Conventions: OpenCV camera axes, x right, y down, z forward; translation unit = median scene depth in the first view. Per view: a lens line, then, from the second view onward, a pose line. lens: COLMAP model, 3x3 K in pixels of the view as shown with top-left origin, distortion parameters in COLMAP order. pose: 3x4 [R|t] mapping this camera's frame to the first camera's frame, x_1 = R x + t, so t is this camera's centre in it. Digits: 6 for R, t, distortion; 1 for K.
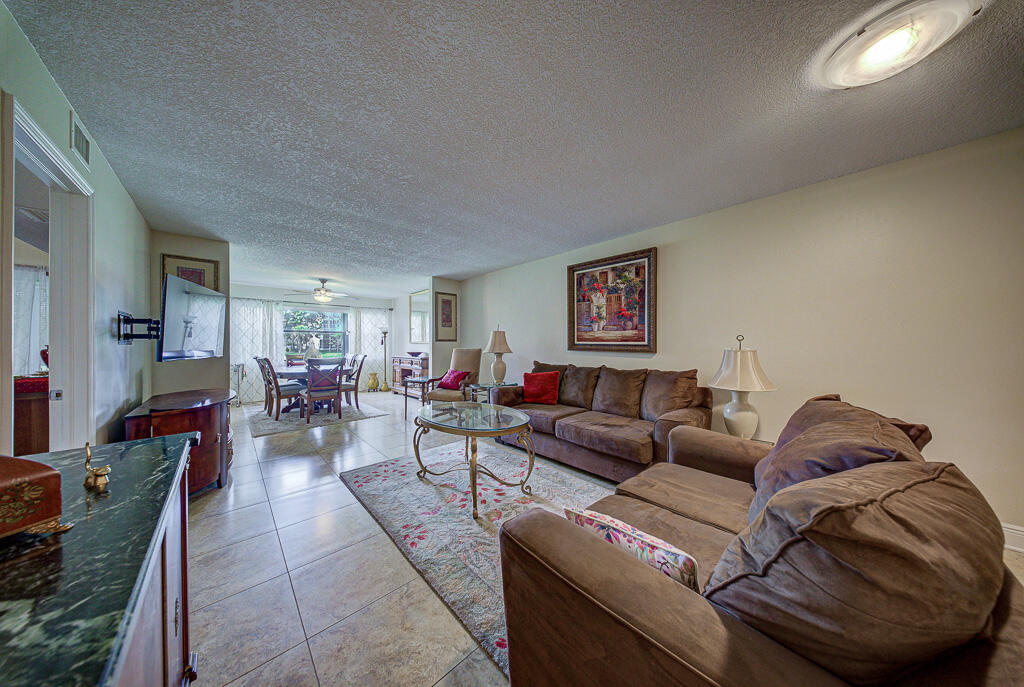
lens RADIAL K [[306.3, 0, 514.6], [0, 306.3, 344.4], [0, 0, 1]] dist [-0.001178, -0.000334]
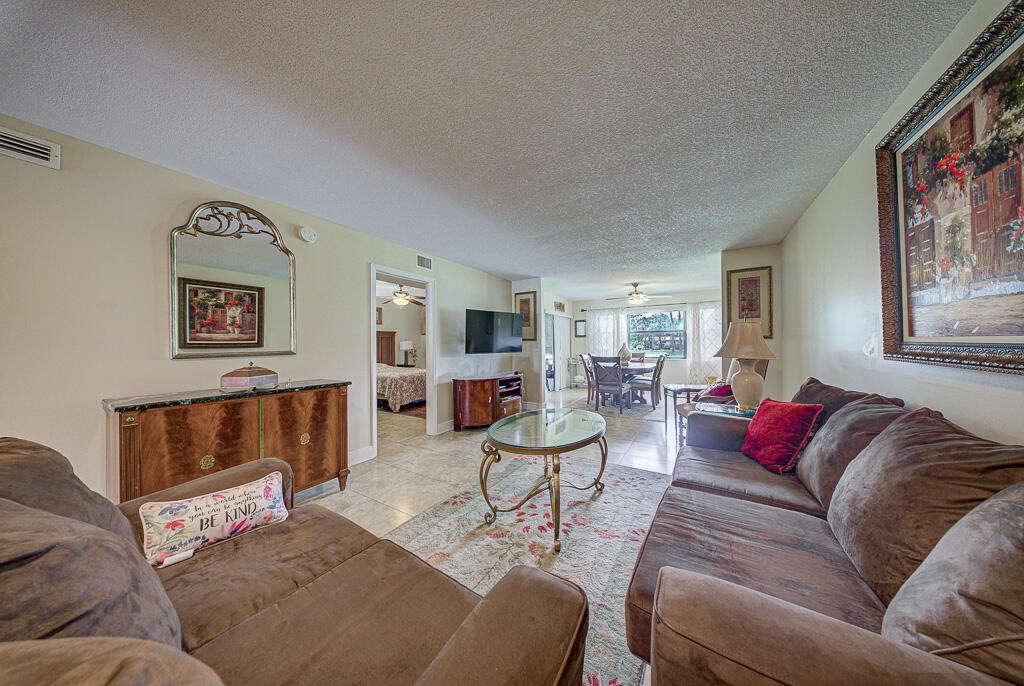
lens RADIAL K [[306.3, 0, 510.3], [0, 306.3, 343.3], [0, 0, 1]] dist [-0.001178, -0.000334]
pose [[0.241977, -0.004563, -0.970271, 0.315203], [0.005335, 0.999980, -0.003372, -0.000817], [0.970267, -0.004360, 0.241997, 0.312954]]
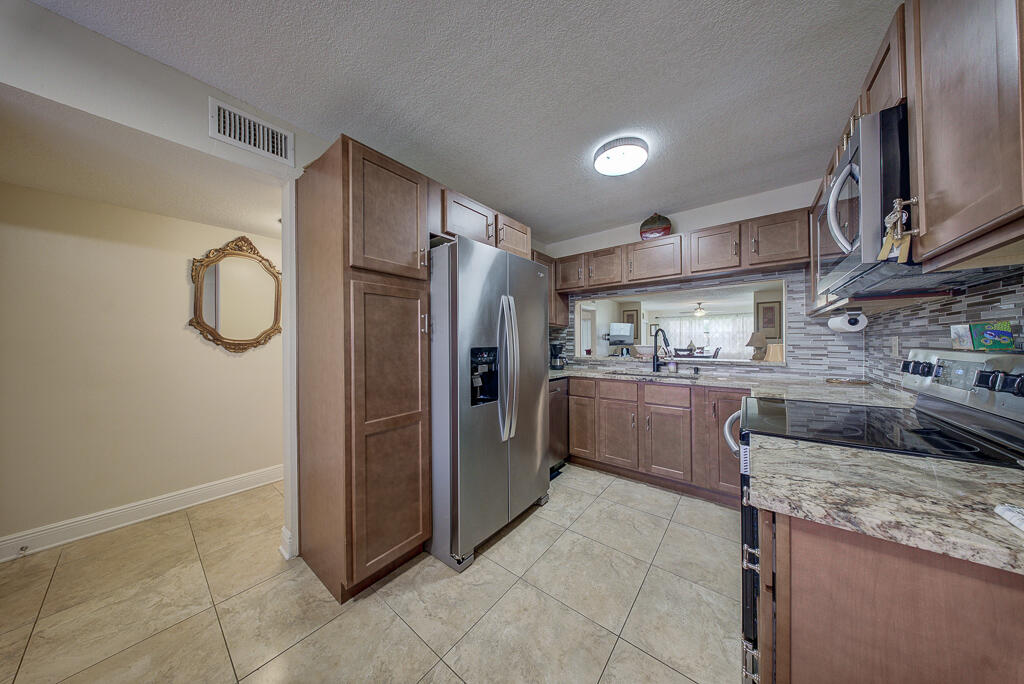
lens RADIAL K [[306.3, 0, 510.8], [0, 306.3, 342.4], [0, 0, 1]] dist [-0.001178, -0.000334]
pose [[0.133613, 0.003167, -0.991028, 0.925833], [0.005254, 0.999979, 0.003903, -0.004653], [0.991020, -0.005728, 0.133594, -0.265057]]
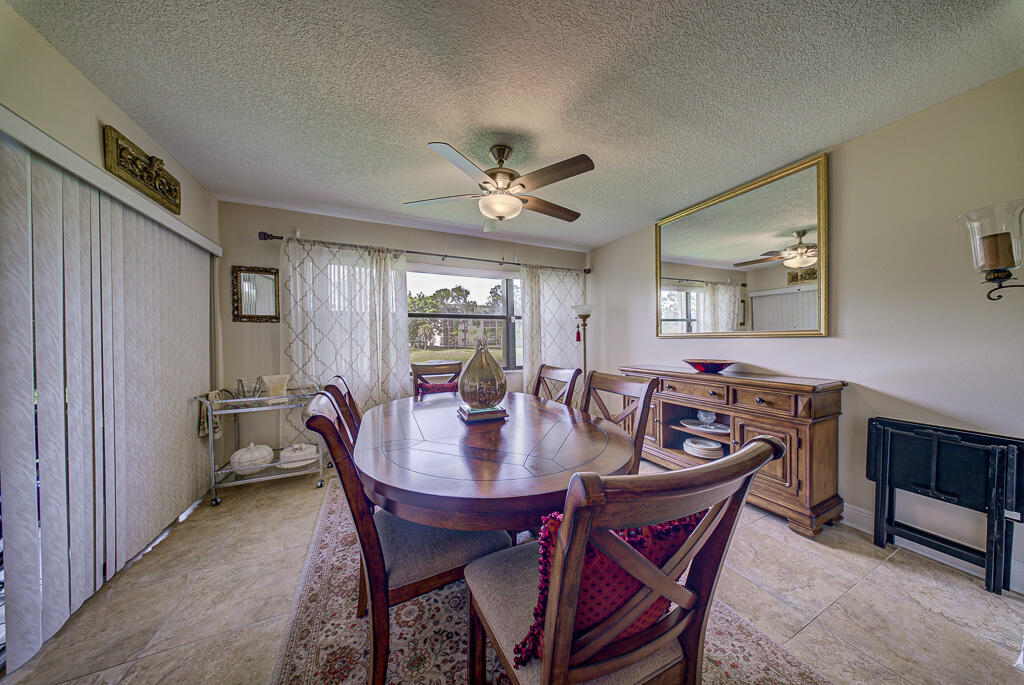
lens RADIAL K [[306.3, 0, 513.8], [0, 306.3, 342.4], [0, 0, 1]] dist [-0.001178, -0.000334]
pose [[0.948473, -0.004341, -0.316829, -0.502010], [0.006569, 0.999961, 0.005964, -0.001613], [0.316791, -0.007738, 0.948464, 0.675290]]
